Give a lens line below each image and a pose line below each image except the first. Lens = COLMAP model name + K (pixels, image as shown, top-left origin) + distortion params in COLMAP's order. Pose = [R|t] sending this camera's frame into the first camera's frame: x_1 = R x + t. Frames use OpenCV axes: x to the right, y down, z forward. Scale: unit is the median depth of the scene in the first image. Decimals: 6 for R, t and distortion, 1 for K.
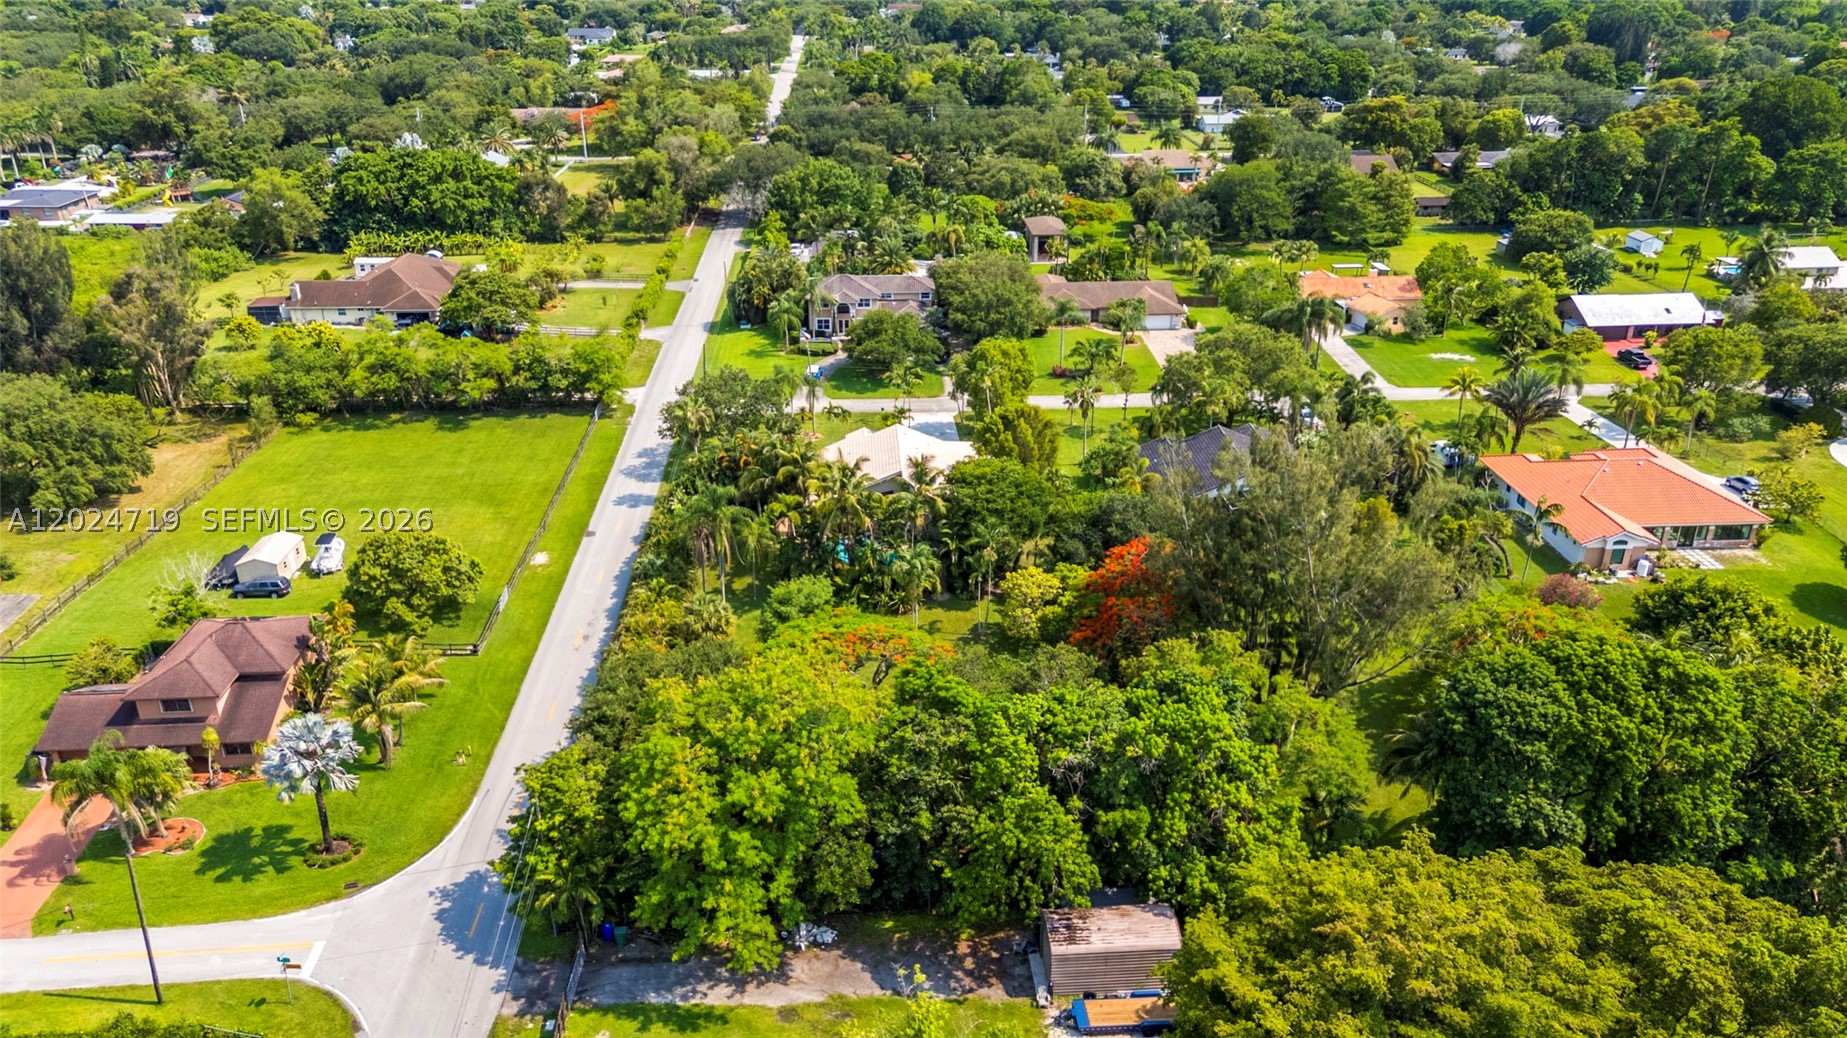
lens RADIAL K [[1351.8, 0, 924.7], [0, 1351.8, 523.1], [0, 0, 1]] dist [0.067507, 0.007043]
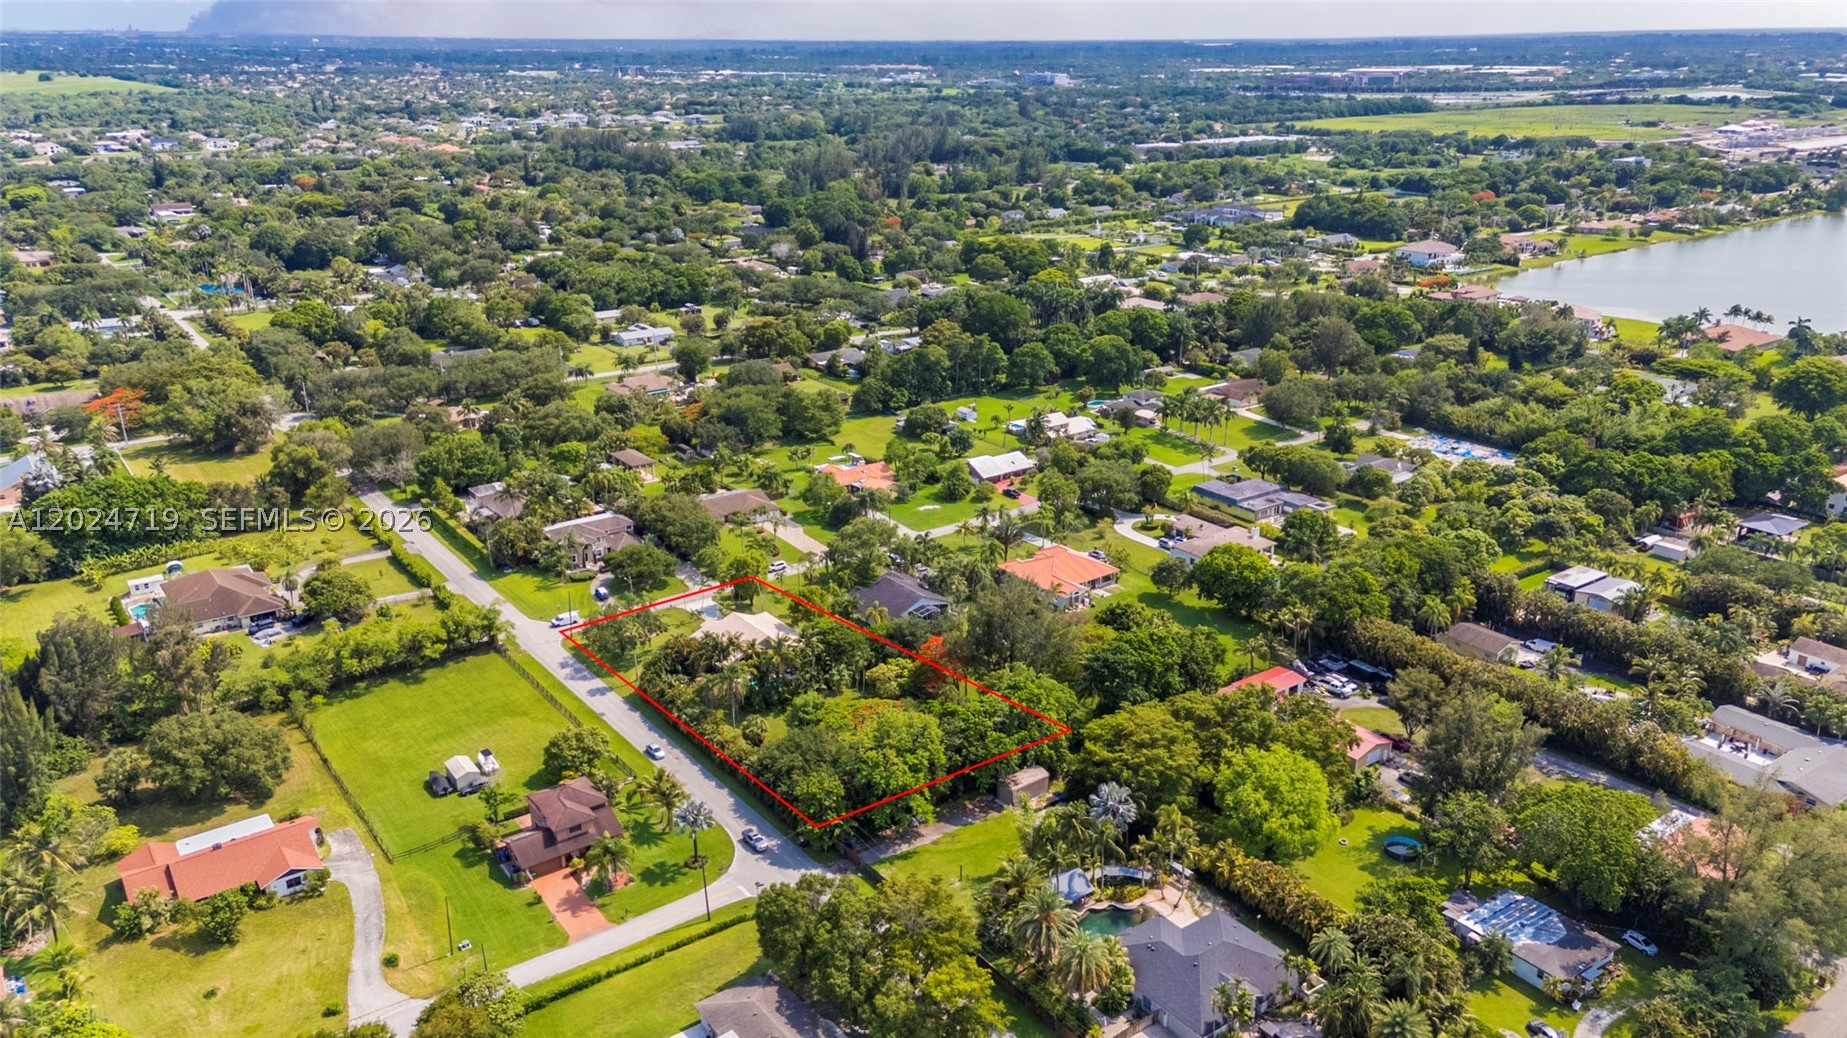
lens RADIAL K [[1358.4, 0, 926.0], [0, 1358.4, 524.2], [0, 0, 1]] dist [0.062347, 0.006769]
pose [[0.836728, -0.187786, 0.514414, -0.623389], [0.224471, 0.974435, -0.009401, -0.098729], [-0.499498, 0.123337, 0.857490, -0.603364]]
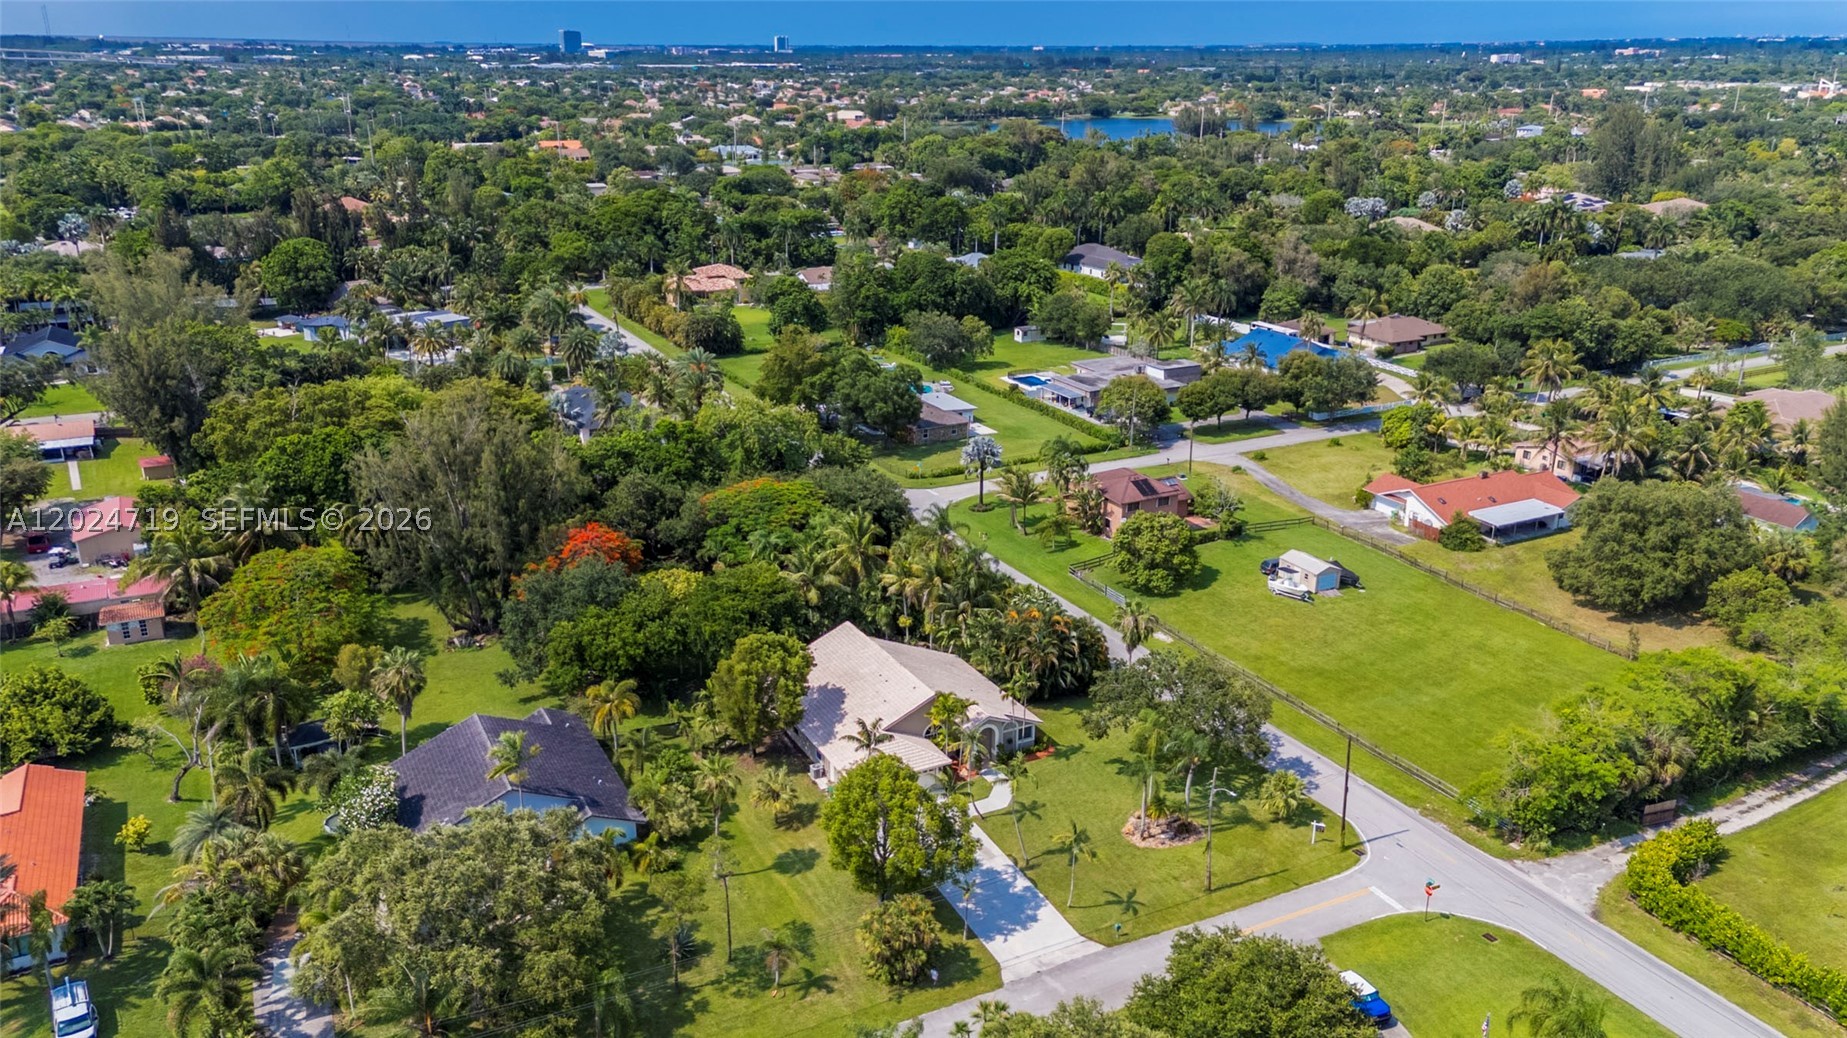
lens RADIAL K [[1388.4, 0, 927.0], [0, 1388.4, 511.7], [0, 0, 1]] dist [0.068396, -0.003036]
pose [[-0.909952, 0.129541, -0.393962, 0.251331], [-0.170121, 0.749759, 0.639469, -0.583258], [0.378213, 0.648908, -0.660207, 1.279607]]
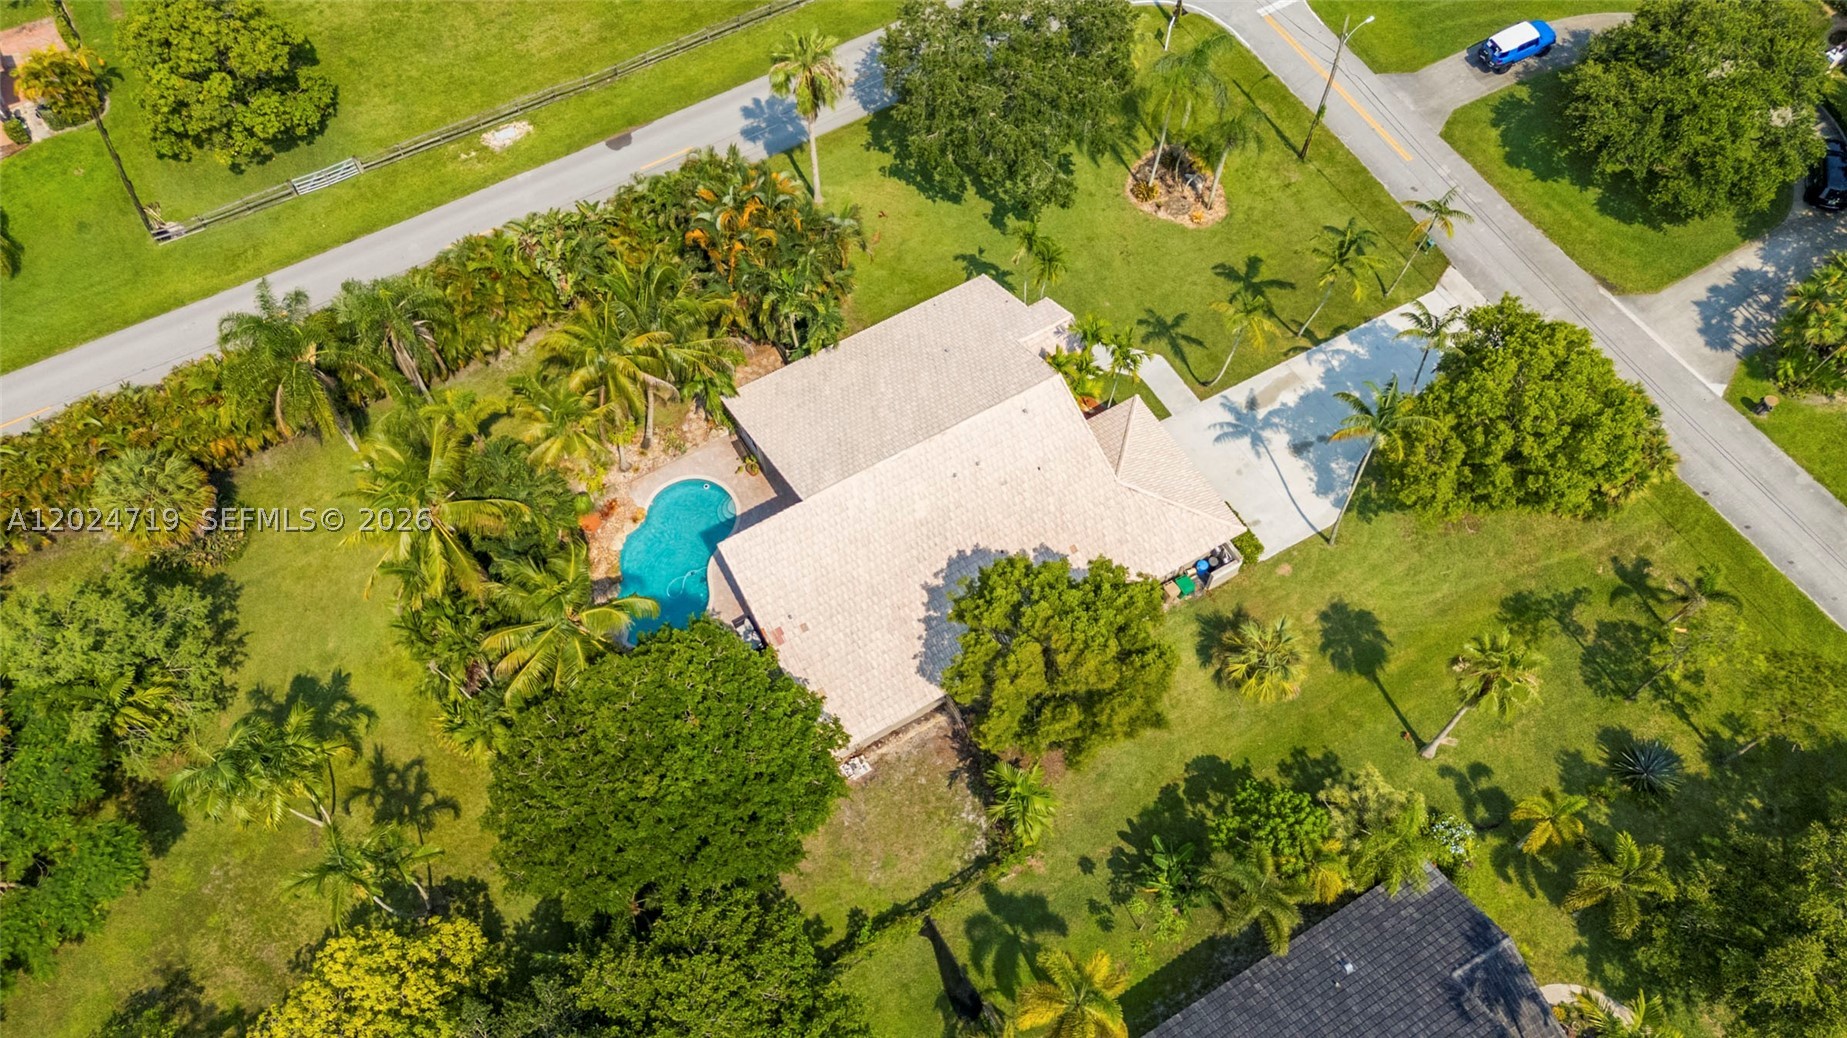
lens RADIAL K [[1358.4, 0, 926.0], [0, 1358.4, 524.2], [0, 0, 1]] dist [0.062347, 0.006769]
pose [[0.453569, 0.773628, -0.442466, 0.165475], [-0.357215, 0.612656, 0.705018, -0.292142], [0.816500, -0.161719, 0.554233, 0.629452]]
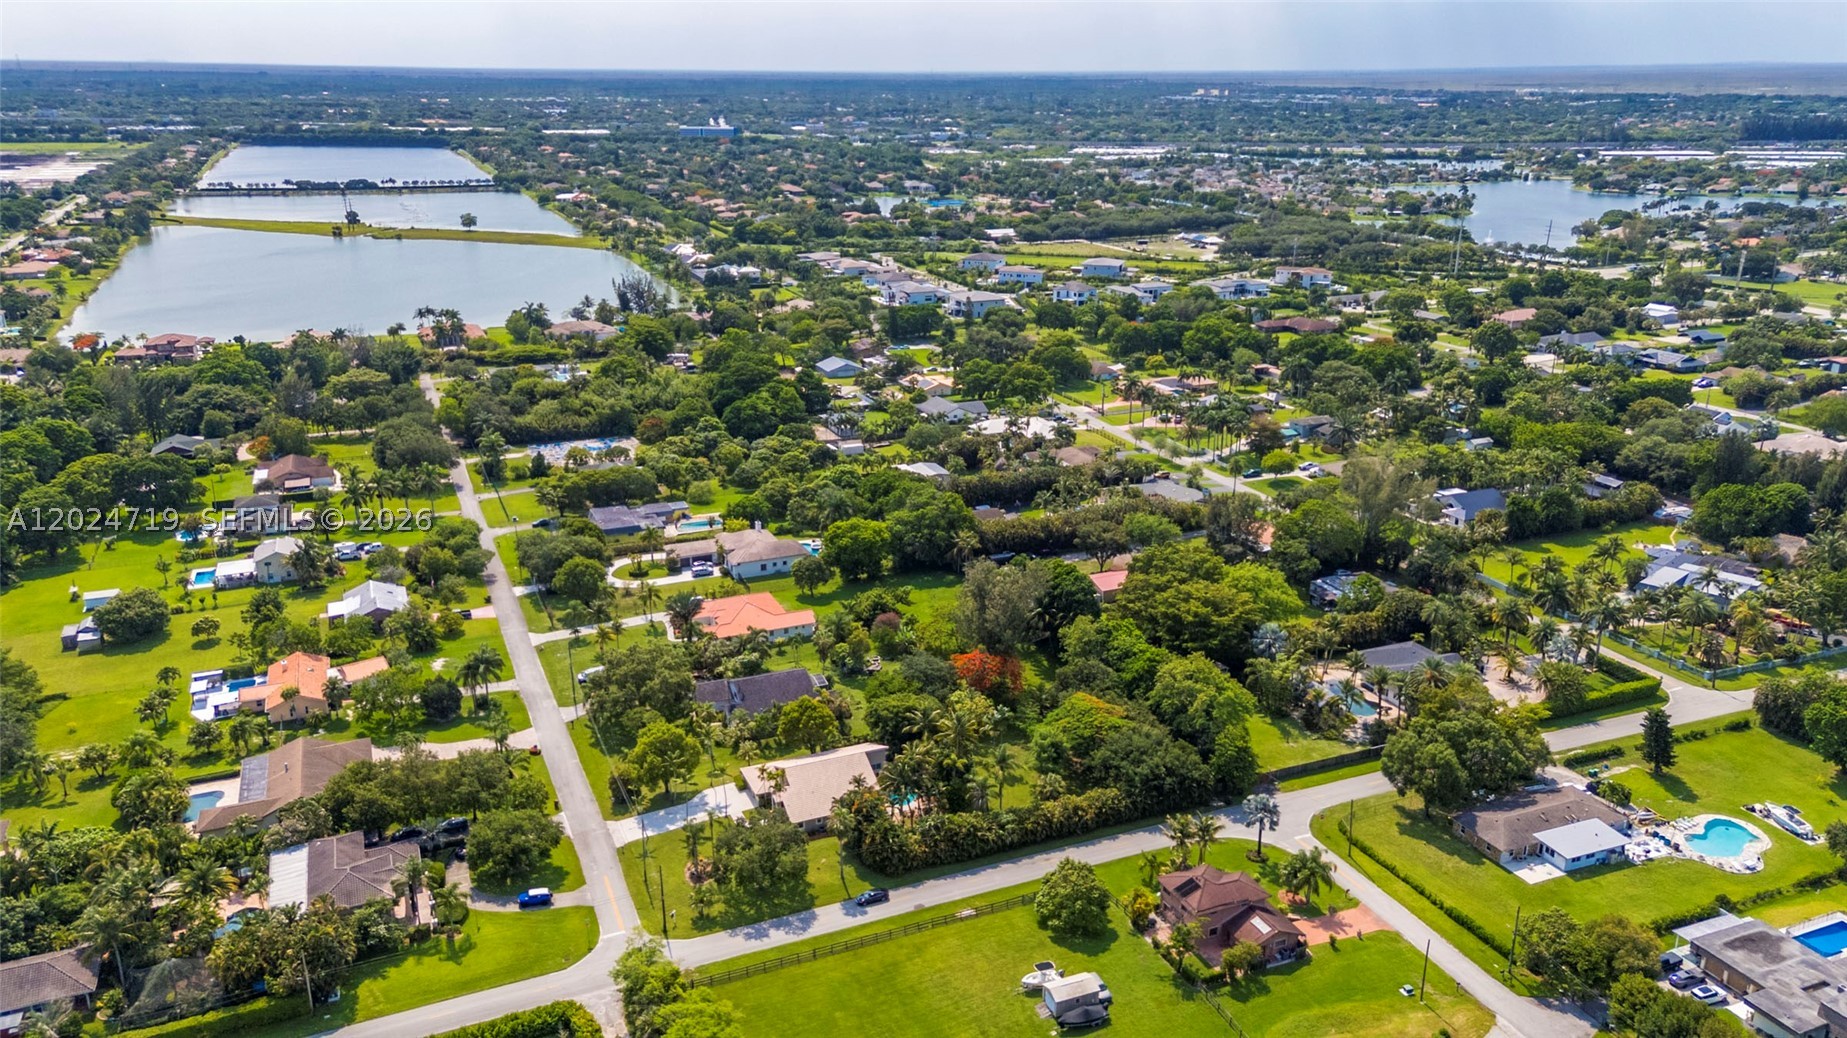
lens RADIAL K [[1351.8, 0, 924.7], [0, 1351.8, 523.1], [0, 0, 1]] dist [0.067507, 0.007043]
pose [[-0.340322, -0.300232, 0.891090, -1.131914], [0.378459, 0.823776, 0.422092, -0.742586], [-0.860784, 0.480889, -0.166724, 0.863664]]
